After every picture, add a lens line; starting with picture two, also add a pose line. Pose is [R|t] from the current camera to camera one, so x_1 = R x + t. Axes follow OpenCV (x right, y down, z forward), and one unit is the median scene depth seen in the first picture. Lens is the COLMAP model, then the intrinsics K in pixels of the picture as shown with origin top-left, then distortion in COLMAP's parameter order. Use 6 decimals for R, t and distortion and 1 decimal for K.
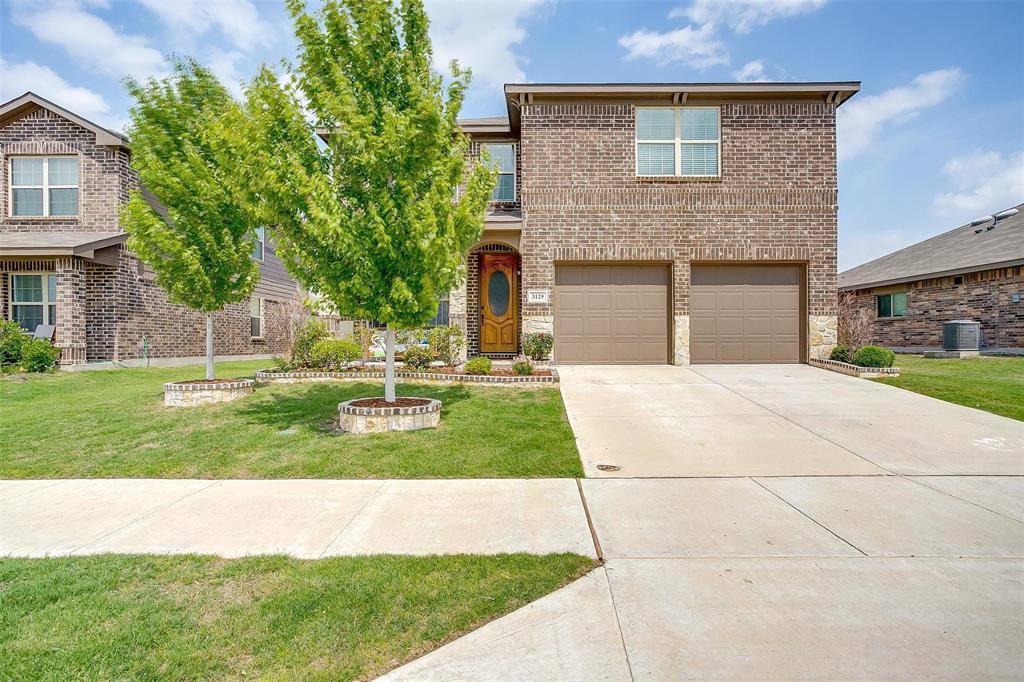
lens RADIAL K [[499.8, 0, 512.3], [0, 499.8, 342.4], [0, 0, 1]] dist [-0.054104, 0.031338]
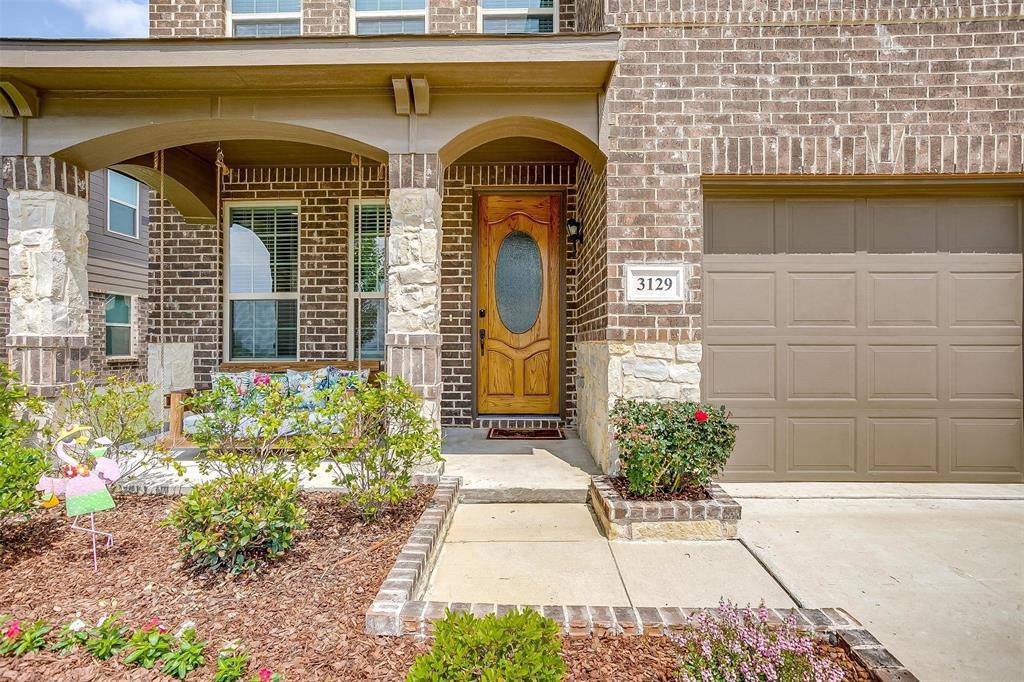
lens RADIAL K [[499.8, 0, 512.3], [0, 499.8, 342.4], [0, 0, 1]] dist [-0.054104, 0.031338]
pose [[0.999834, -0.000477, 0.018193, -0.049438], [0.000503, 0.999999, -0.001424, -0.052685], [-0.018192, 0.001433, 0.999833, 0.672414]]
